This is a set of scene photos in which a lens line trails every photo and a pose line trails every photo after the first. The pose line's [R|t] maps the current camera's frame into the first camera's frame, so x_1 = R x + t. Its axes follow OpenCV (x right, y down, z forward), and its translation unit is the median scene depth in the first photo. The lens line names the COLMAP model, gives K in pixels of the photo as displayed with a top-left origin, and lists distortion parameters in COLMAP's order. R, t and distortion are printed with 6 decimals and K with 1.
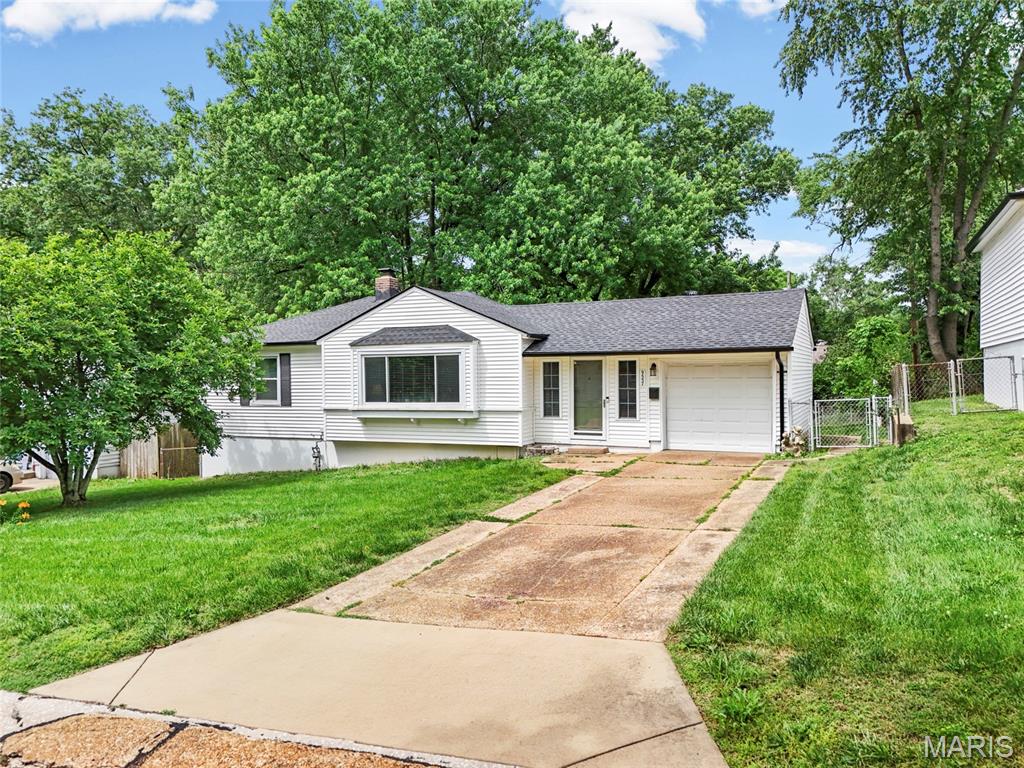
lens RADIAL K [[772.1, 0, 510.5], [0, 772.1, 386.7], [0, 0, 1]] dist [0.067985, -0.059542]
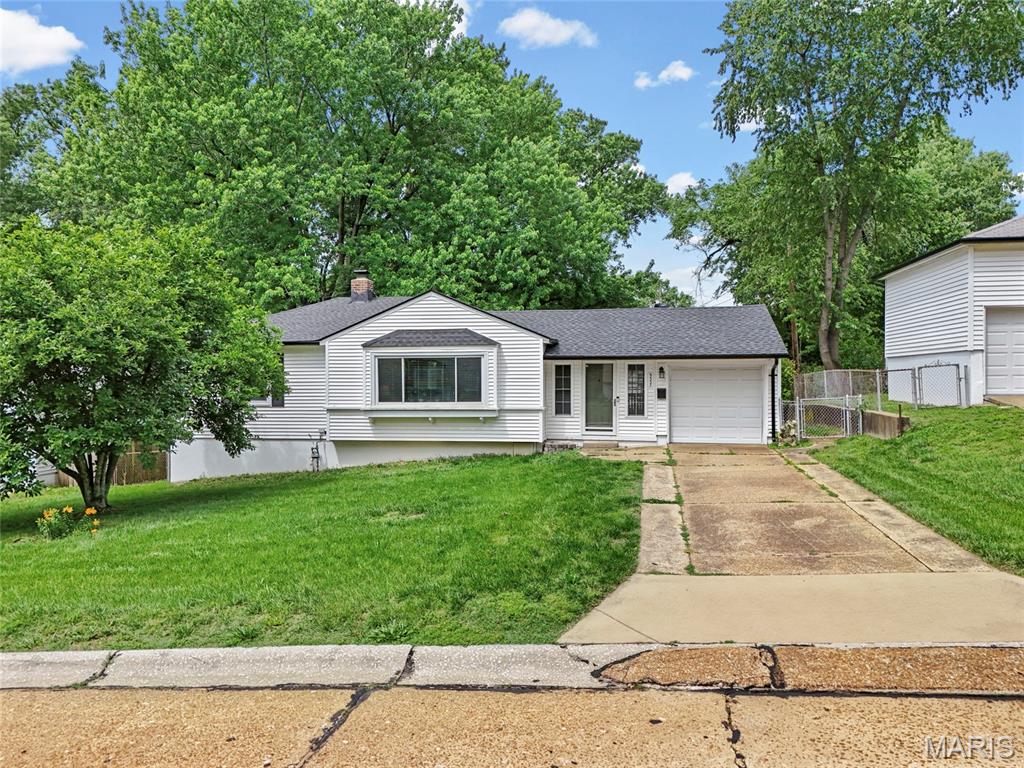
lens RADIAL K [[772.1, 0, 508.3], [0, 772.1, 383.3], [0, 0, 1]] dist [0.067985, -0.059542]
pose [[0.964395, 0.004097, 0.264434, -0.306061], [-0.002182, 0.999969, -0.007534, 0.002342], [-0.264457, 0.006689, 0.964374, -0.033443]]
